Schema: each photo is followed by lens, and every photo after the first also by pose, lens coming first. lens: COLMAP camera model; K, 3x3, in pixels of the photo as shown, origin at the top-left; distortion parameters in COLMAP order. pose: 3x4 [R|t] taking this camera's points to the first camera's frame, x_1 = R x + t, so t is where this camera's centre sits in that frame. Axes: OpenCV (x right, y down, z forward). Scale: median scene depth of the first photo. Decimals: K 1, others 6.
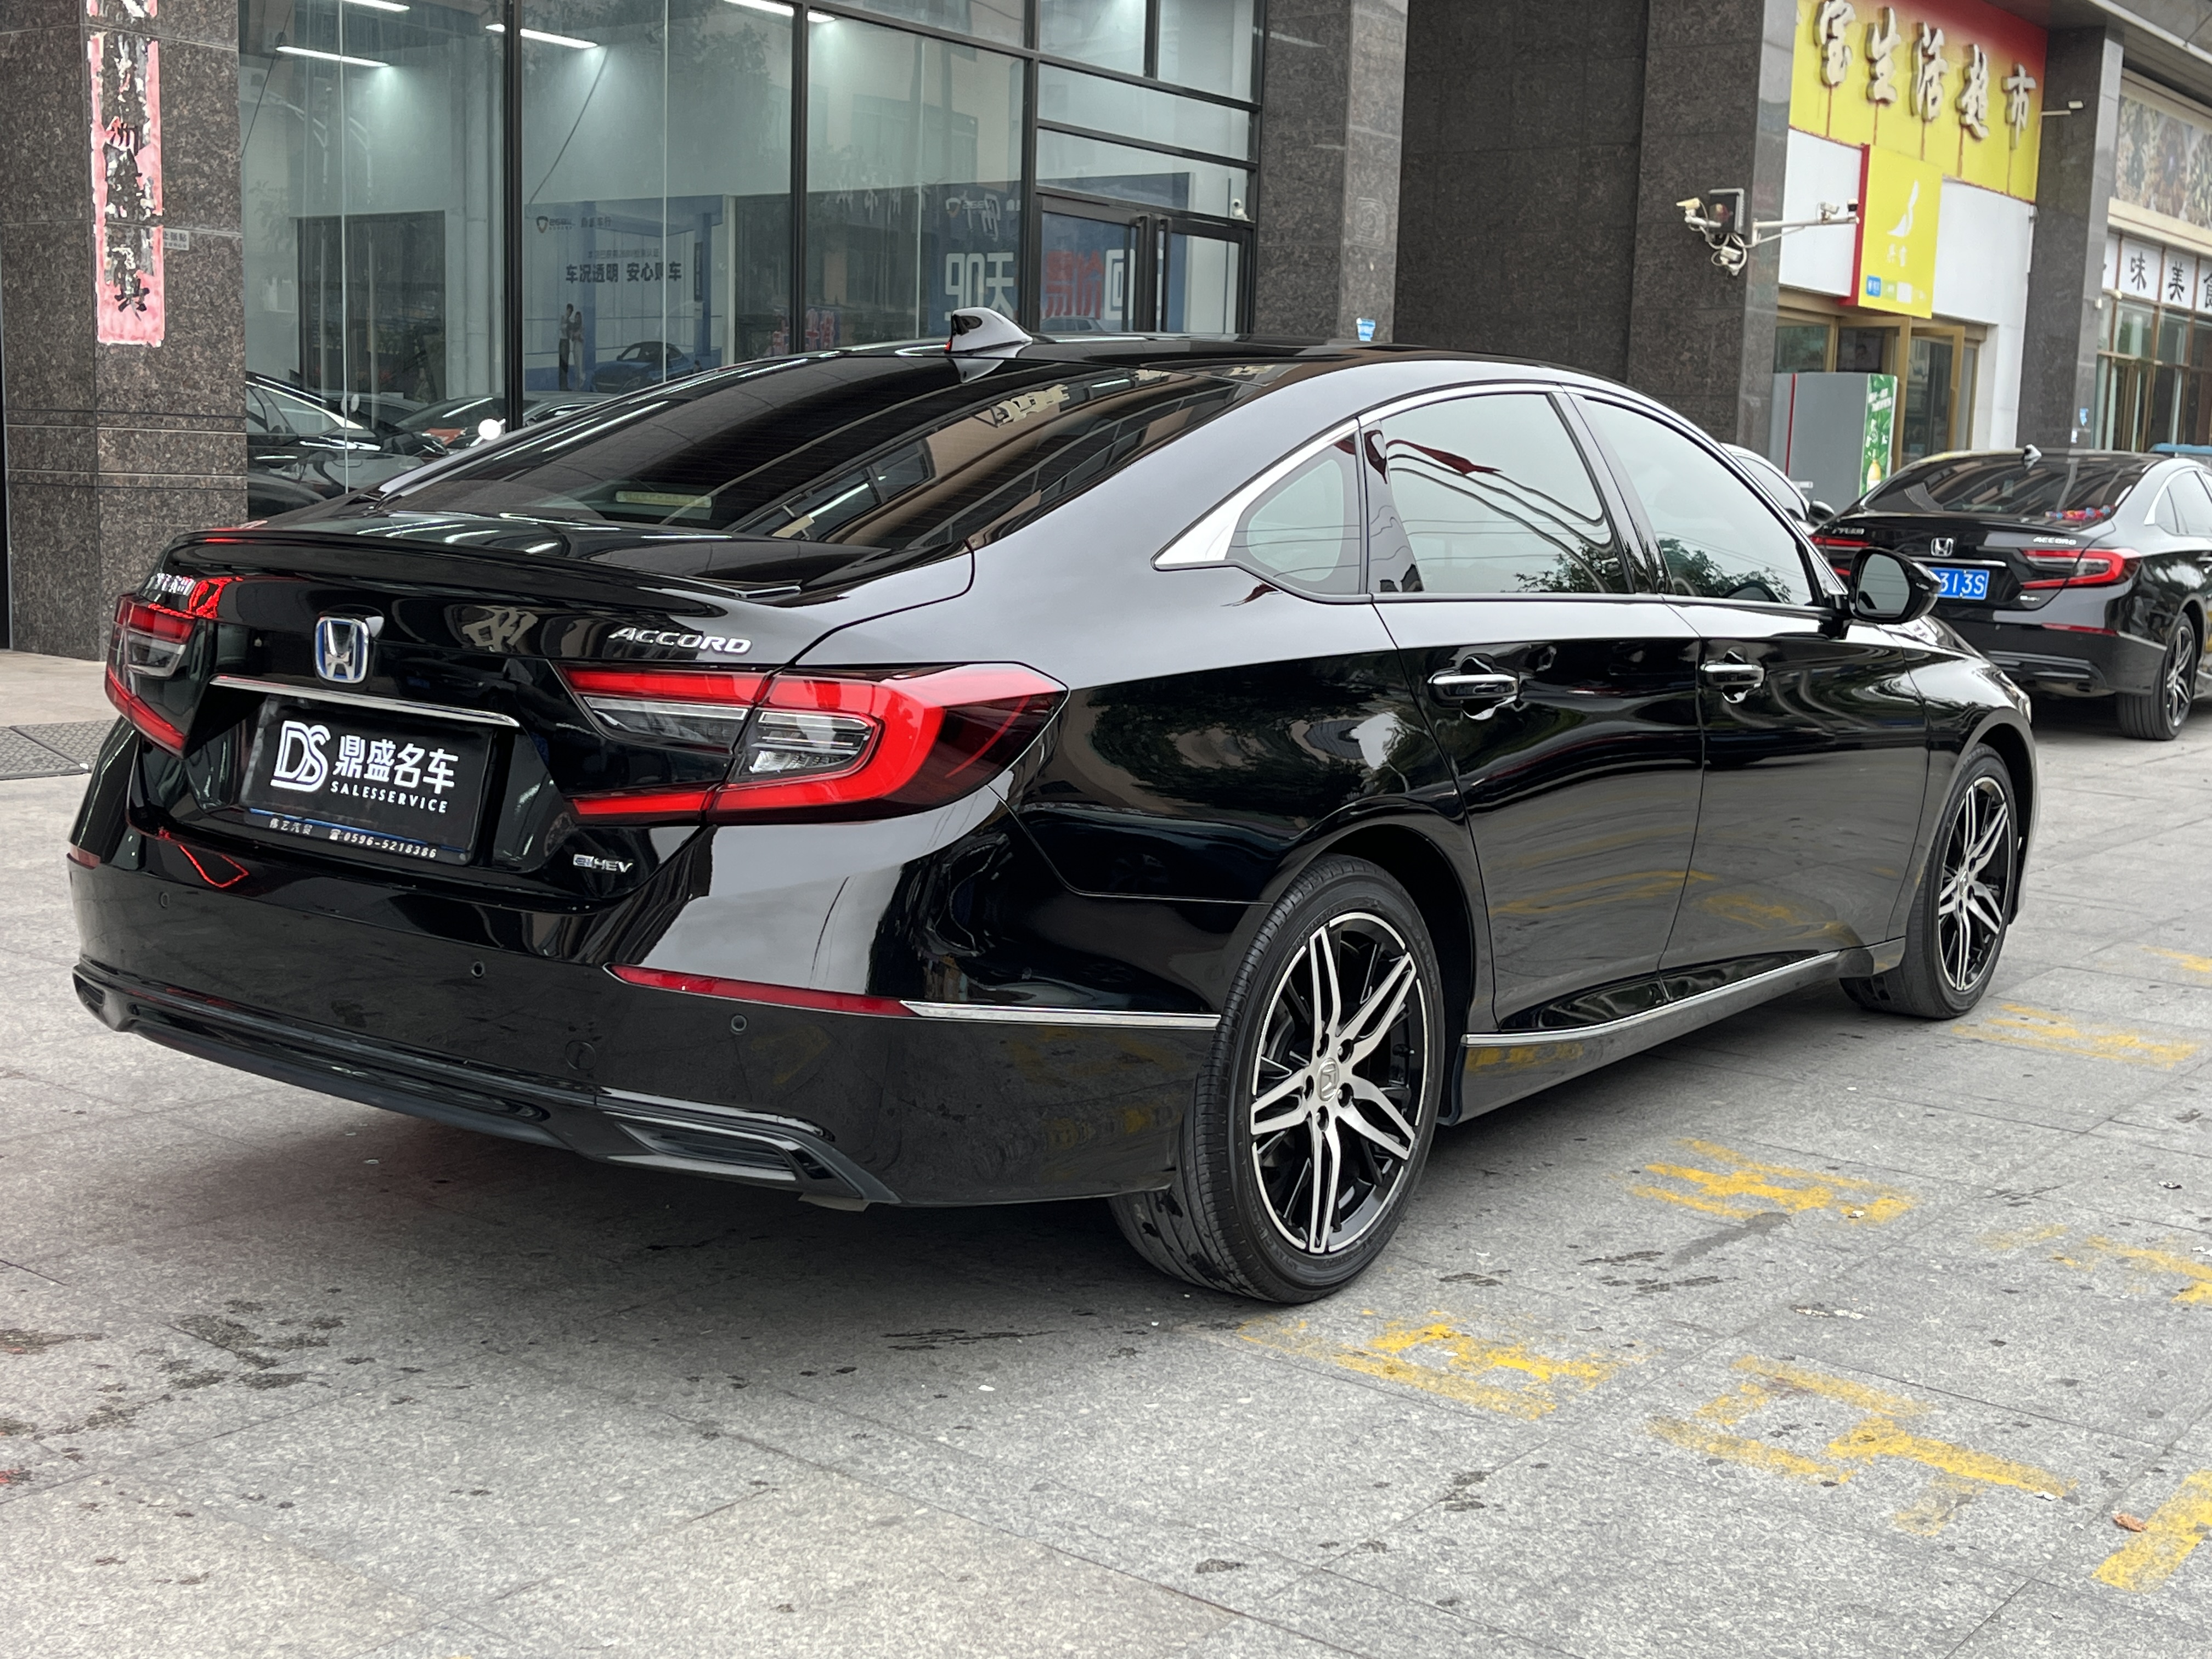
lens RADIAL K [[2642.7, 0, 1113.8], [0, 2642.7, 823.4], [0, 0, 1]] dist [0.035911, 0.000000]
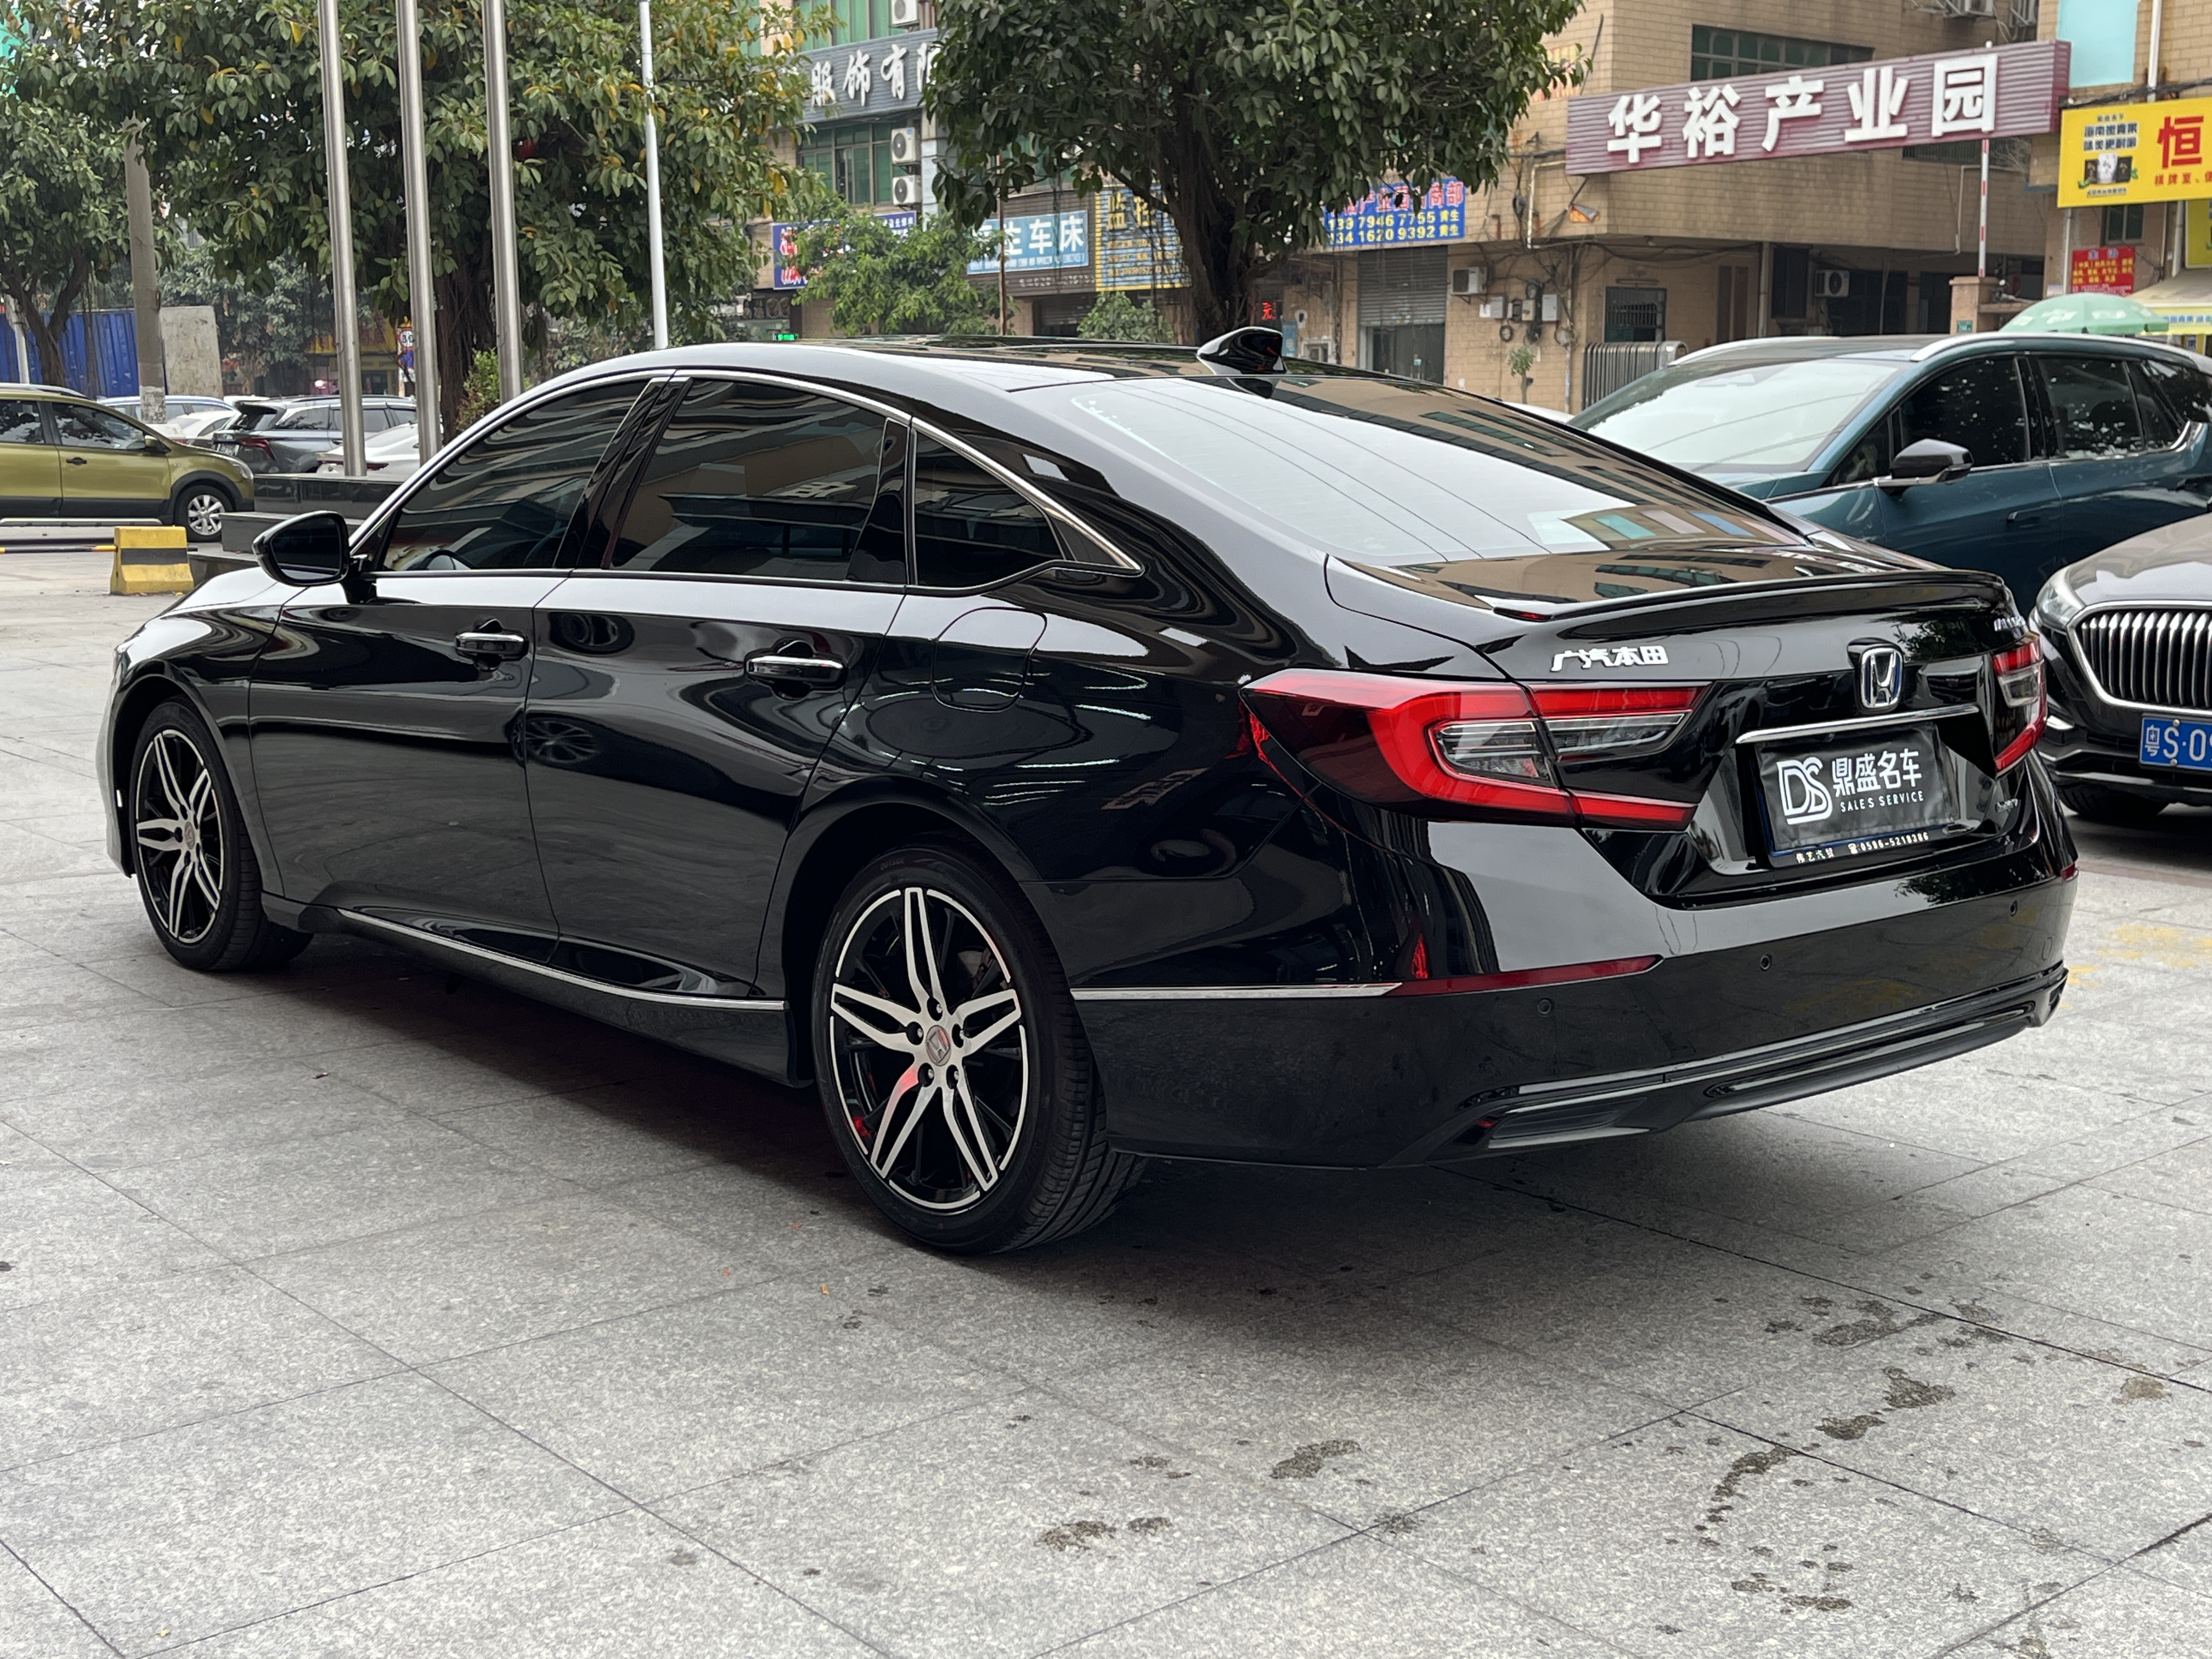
lens RADIAL K [[2642.7, 0, 1113.1], [0, 2642.7, 831.5], [0, 0, 1]] dist [0.035911, 0.000000]
pose [[0.221820, -0.193130, 0.955770, -1.311987], [0.142766, 0.976059, 0.164096, -0.210889], [-0.964580, 0.100051, 0.244082, 0.957779]]
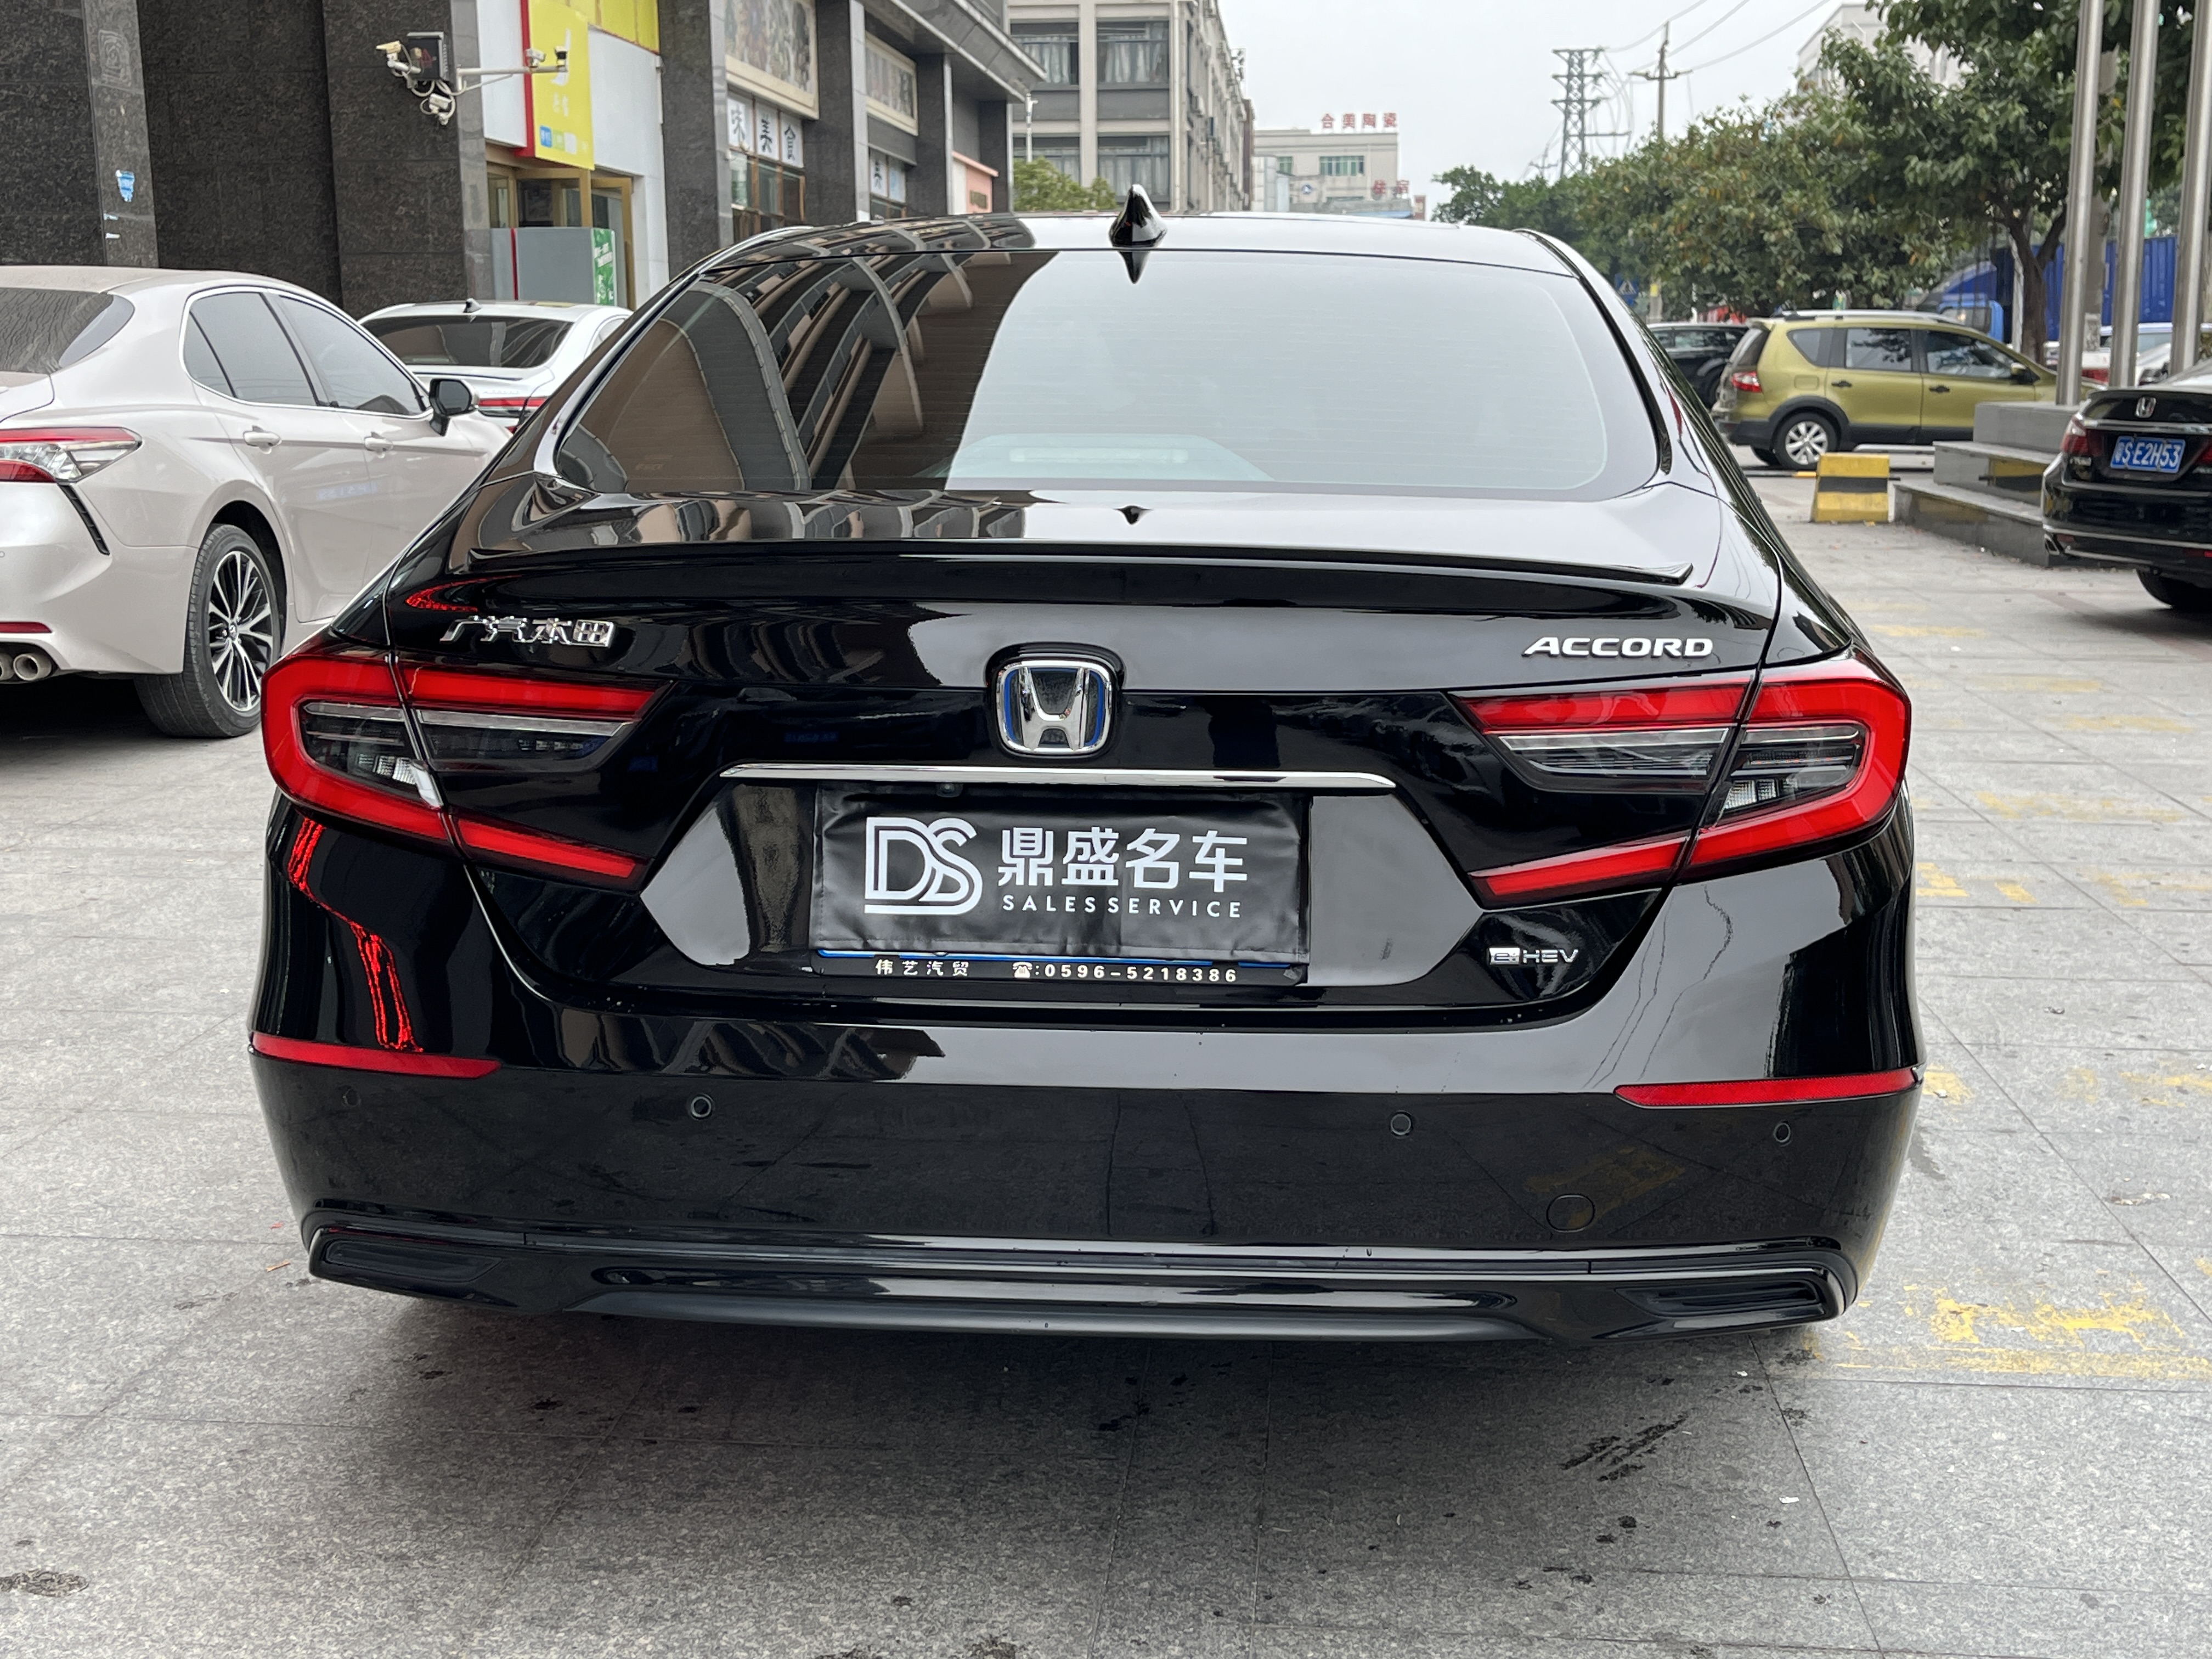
lens RADIAL K [[2642.7, 0, 1102.6], [0, 2642.7, 833.1], [0, 0, 1]] dist [0.035911, 0.000000]
pose [[0.844660, -0.135360, 0.517906, -0.588674], [0.104892, 0.990597, 0.087833, -0.084506], [-0.524925, -0.019865, 0.850917, 0.371318]]
